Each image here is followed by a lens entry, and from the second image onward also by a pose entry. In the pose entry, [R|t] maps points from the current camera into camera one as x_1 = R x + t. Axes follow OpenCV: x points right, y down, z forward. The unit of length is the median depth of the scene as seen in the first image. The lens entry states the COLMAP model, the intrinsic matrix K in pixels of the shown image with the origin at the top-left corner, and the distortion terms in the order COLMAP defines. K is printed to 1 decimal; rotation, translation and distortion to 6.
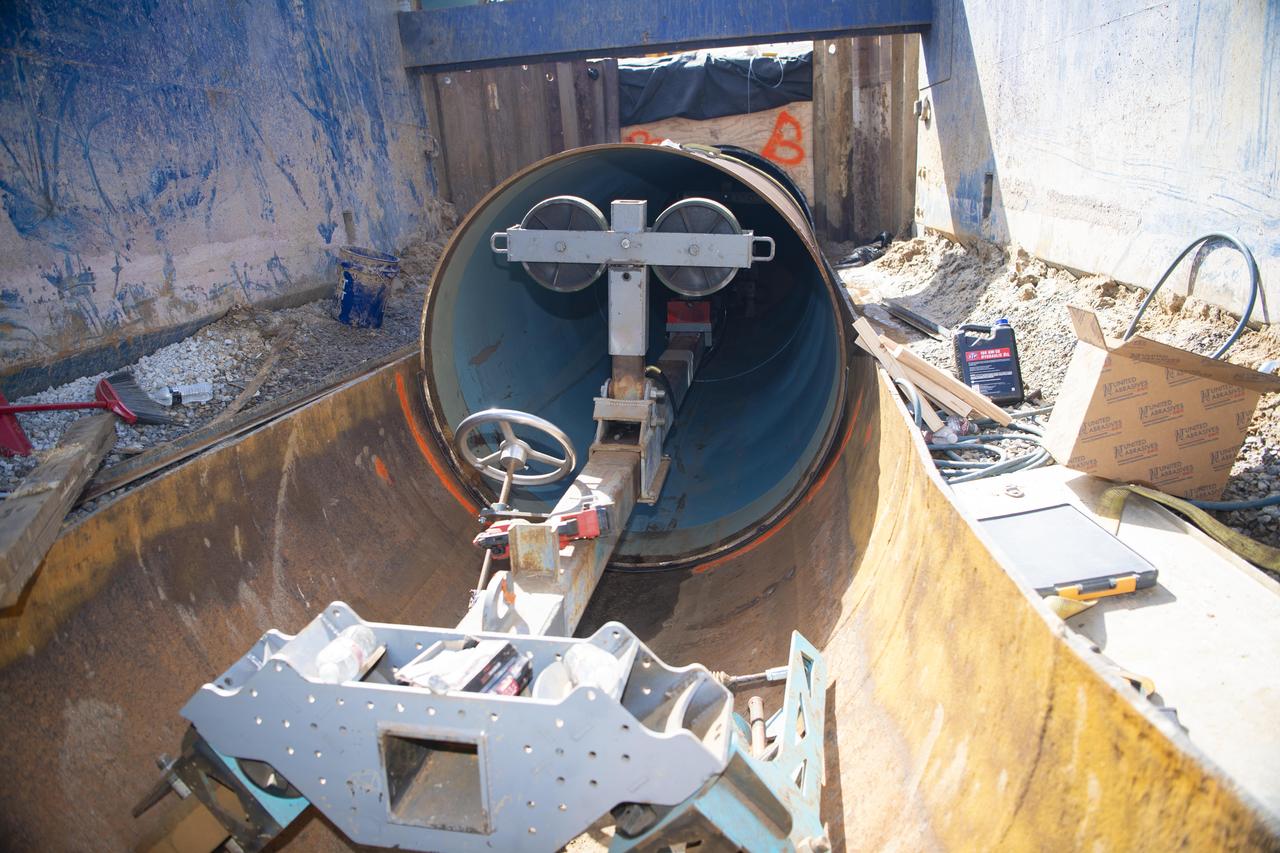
lens RADIAL K [[912.3, 0, 640.0], [0, 912.3, 426.5], [0, 0, 1]] dist [-0.067302, 0.004716]
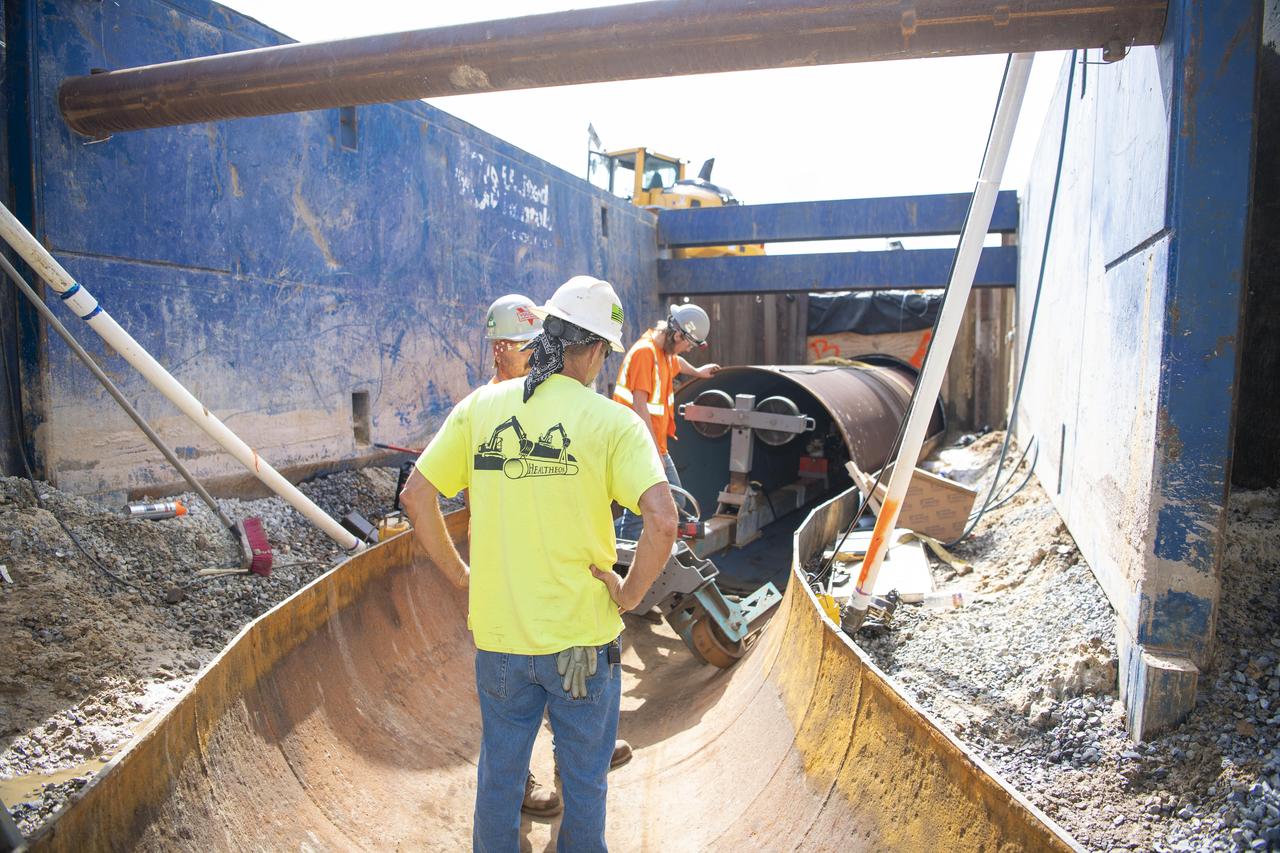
lens RADIAL K [[959.1, 0, 640.0], [0, 959.1, 426.5], [0, 0, 1]] dist [-0.045130, -0.001704]
pose [[0.960706, 0.087928, -0.263274, 0.146437], [-0.134725, 0.976994, -0.165326, 0.090813], [0.242680, 0.194299, 0.950450, -0.478186]]
